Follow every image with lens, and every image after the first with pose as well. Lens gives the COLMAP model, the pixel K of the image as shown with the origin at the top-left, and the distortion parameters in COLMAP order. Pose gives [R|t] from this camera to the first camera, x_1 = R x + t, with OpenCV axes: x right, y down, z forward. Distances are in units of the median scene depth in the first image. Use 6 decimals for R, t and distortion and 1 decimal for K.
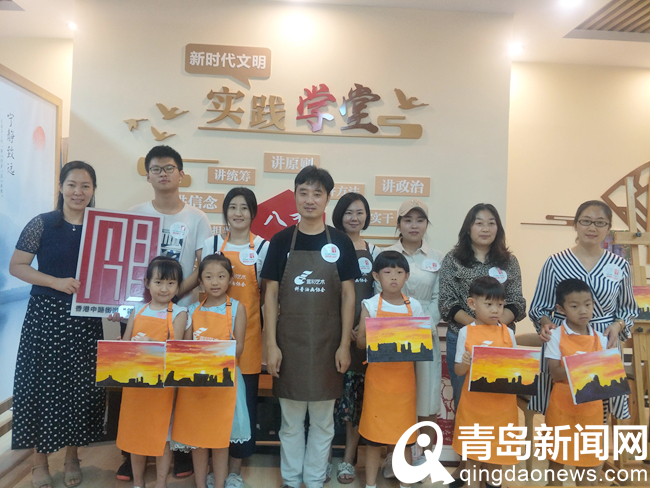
lens RADIAL K [[541.5, 0, 325.0], [0, 541.5, 244.0], [0, 0, 1]] dist [-0.036926, -0.006925]
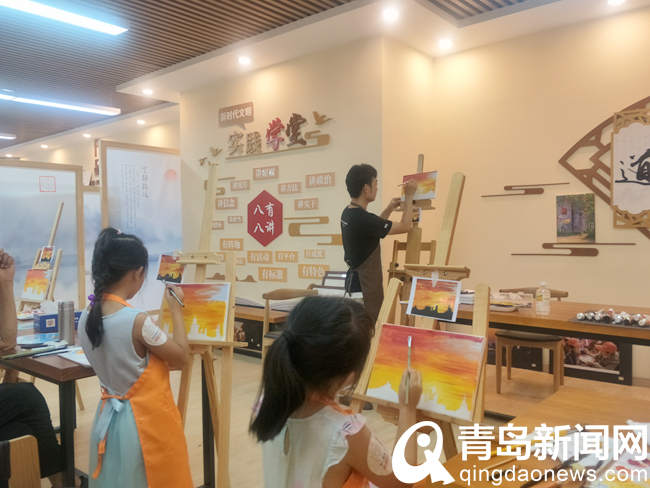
lens RADIAL K [[541.5, 0, 325.0], [0, 541.5, 244.0], [0, 0, 1]] dist [-0.036926, -0.006925]
pose [[0.738034, -0.028209, -0.674174, 1.098329], [0.036608, 0.999328, -0.001740, 0.062127], [0.673770, -0.023396, 0.738571, -0.031267]]
